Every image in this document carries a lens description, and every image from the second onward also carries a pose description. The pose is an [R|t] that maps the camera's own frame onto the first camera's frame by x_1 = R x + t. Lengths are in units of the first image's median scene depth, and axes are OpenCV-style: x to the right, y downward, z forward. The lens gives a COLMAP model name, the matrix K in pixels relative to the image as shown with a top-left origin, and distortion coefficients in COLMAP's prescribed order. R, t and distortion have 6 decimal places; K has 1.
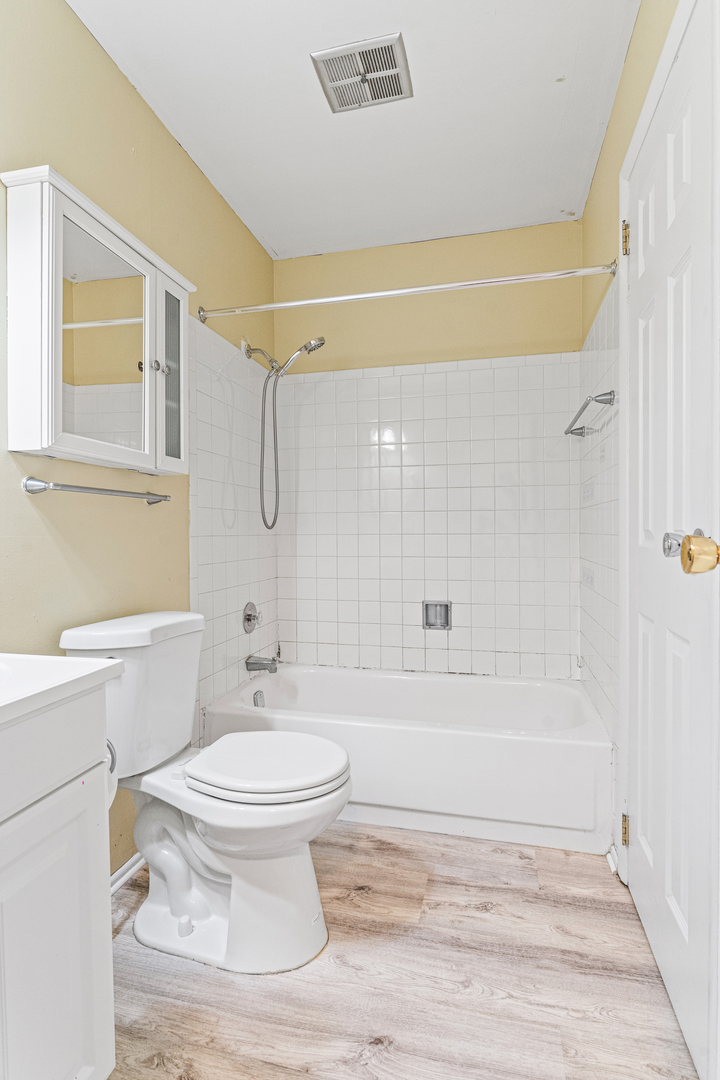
lens RADIAL K [[538.1, 0, 366.4], [0, 538.1, 525.6], [0, 0, 1]] dist [0.000738, 0.000199]
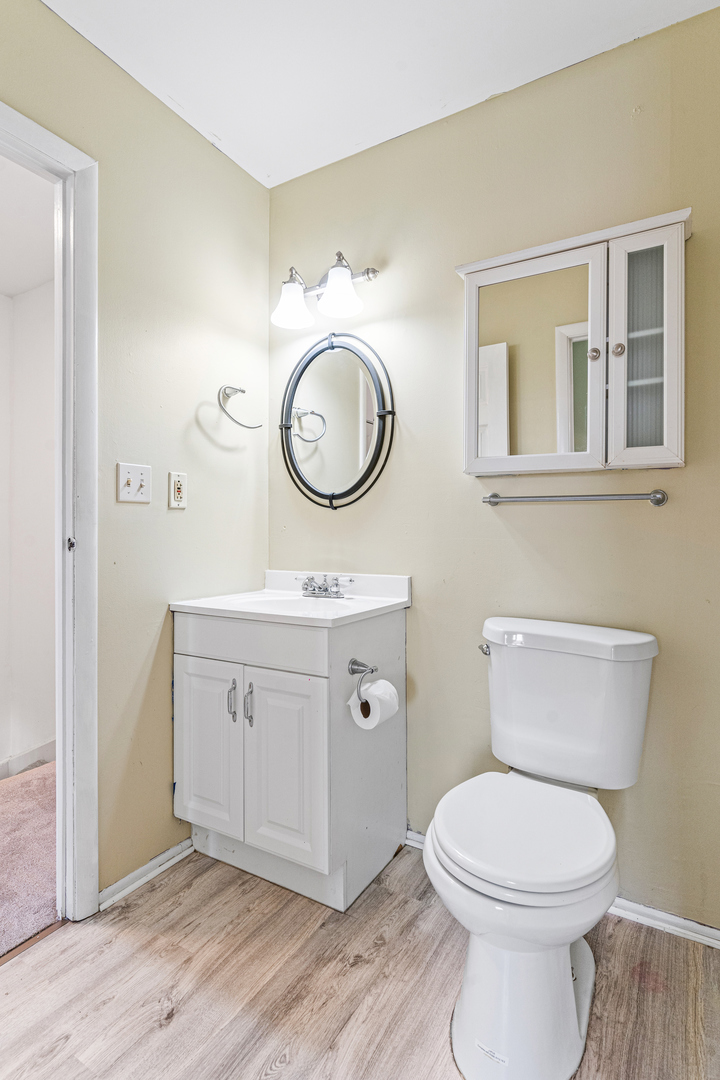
lens RADIAL K [[538.1, 0, 366.4], [0, 538.1, 525.6], [0, 0, 1]] dist [0.000738, 0.000199]
pose [[-0.282736, -0.006951, -0.959172, 0.788585], [-0.009931, 0.999941, -0.004319, 0.000769], [0.959146, 0.008304, -0.282789, 1.210792]]
